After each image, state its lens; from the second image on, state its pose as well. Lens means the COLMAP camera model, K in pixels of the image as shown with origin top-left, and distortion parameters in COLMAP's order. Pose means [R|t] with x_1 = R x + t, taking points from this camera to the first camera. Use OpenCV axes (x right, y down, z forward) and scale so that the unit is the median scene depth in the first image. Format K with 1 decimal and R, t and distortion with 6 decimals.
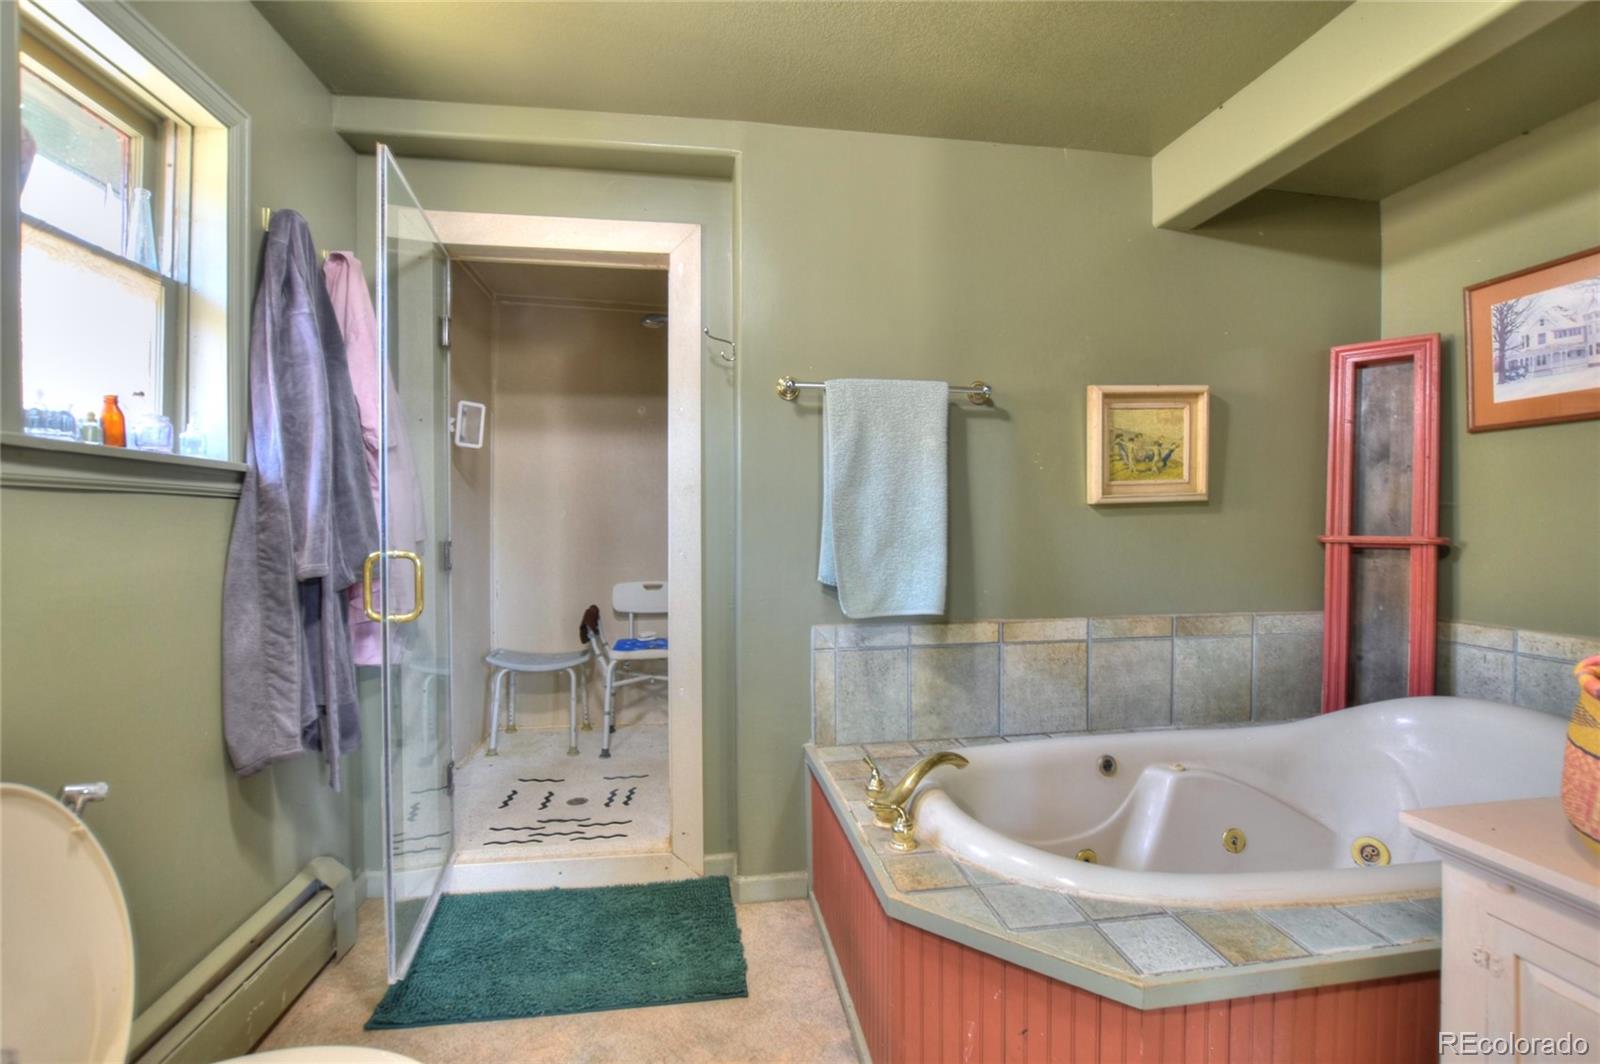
lens RADIAL K [[741.5, 0, 800.0], [0, 741.5, 532.0], [0, 0, 1]] dist [-0.033529, 0.000559]
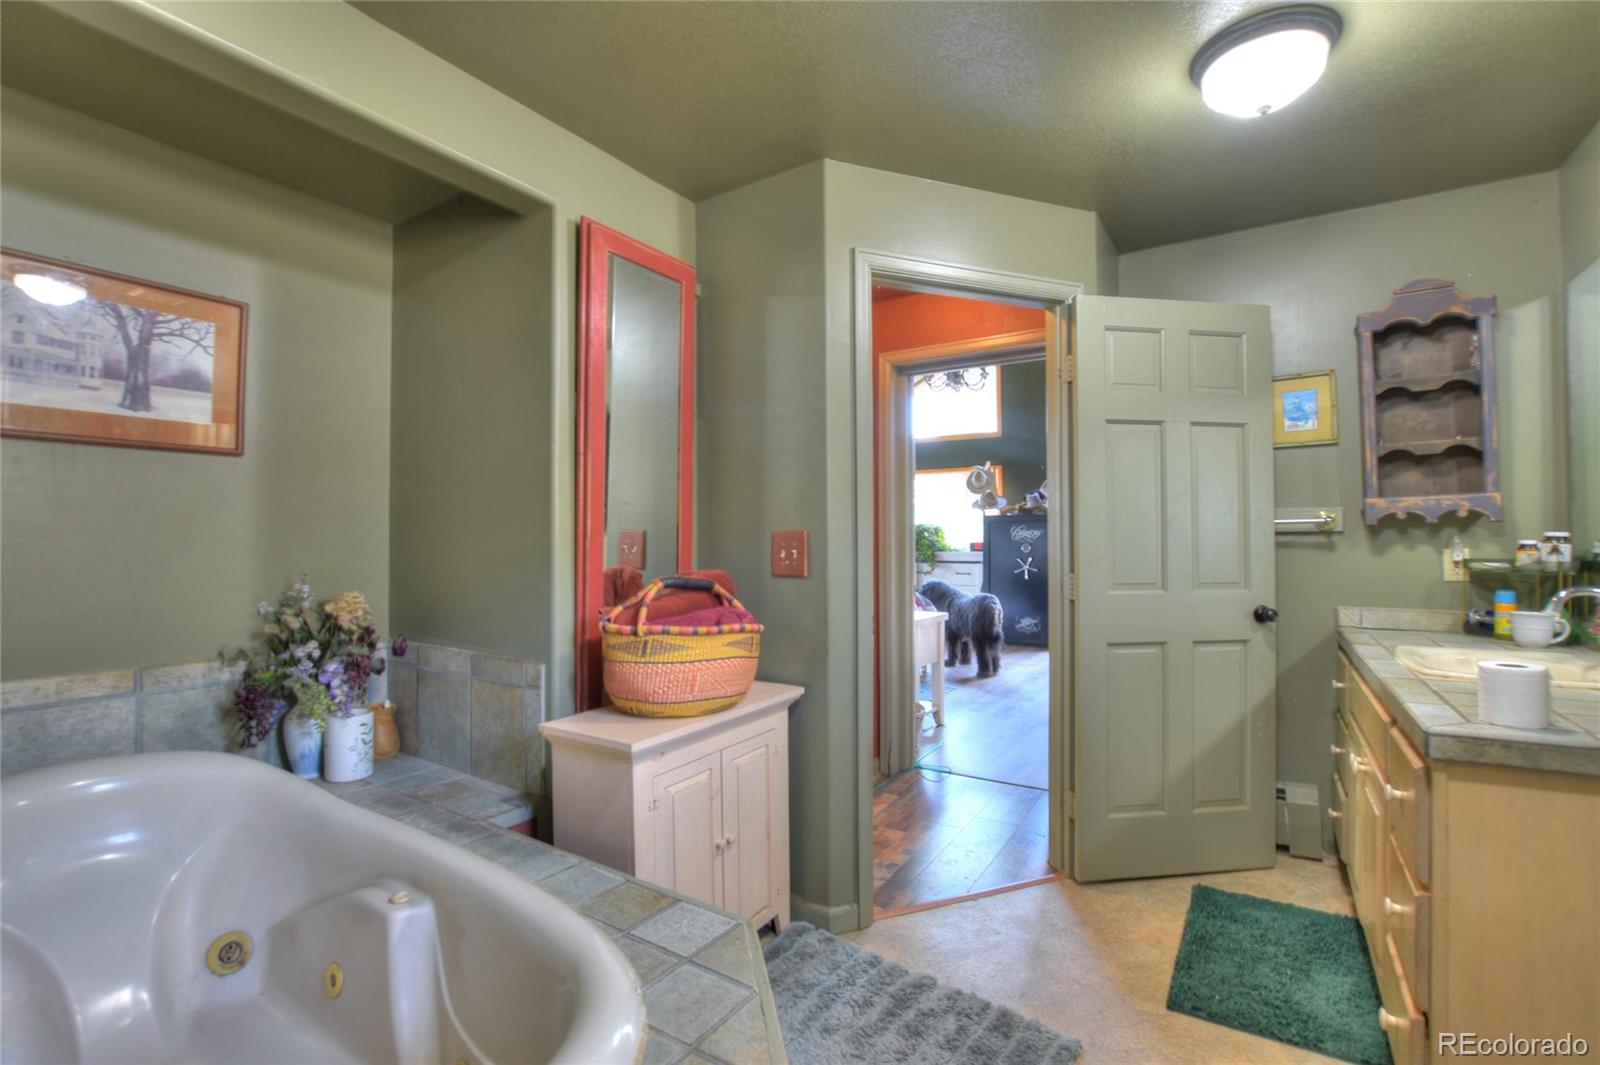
lens RADIAL K [[741.5, 0, 800.0], [0, 741.5, 532.5], [0, 0, 1]] dist [-0.033529, 0.000559]
pose [[-0.759372, 0.011231, 0.650560, -0.240824], [0.012087, 0.999922, -0.003153, -0.023339], [-0.650545, 0.005469, -0.759448, 1.089477]]
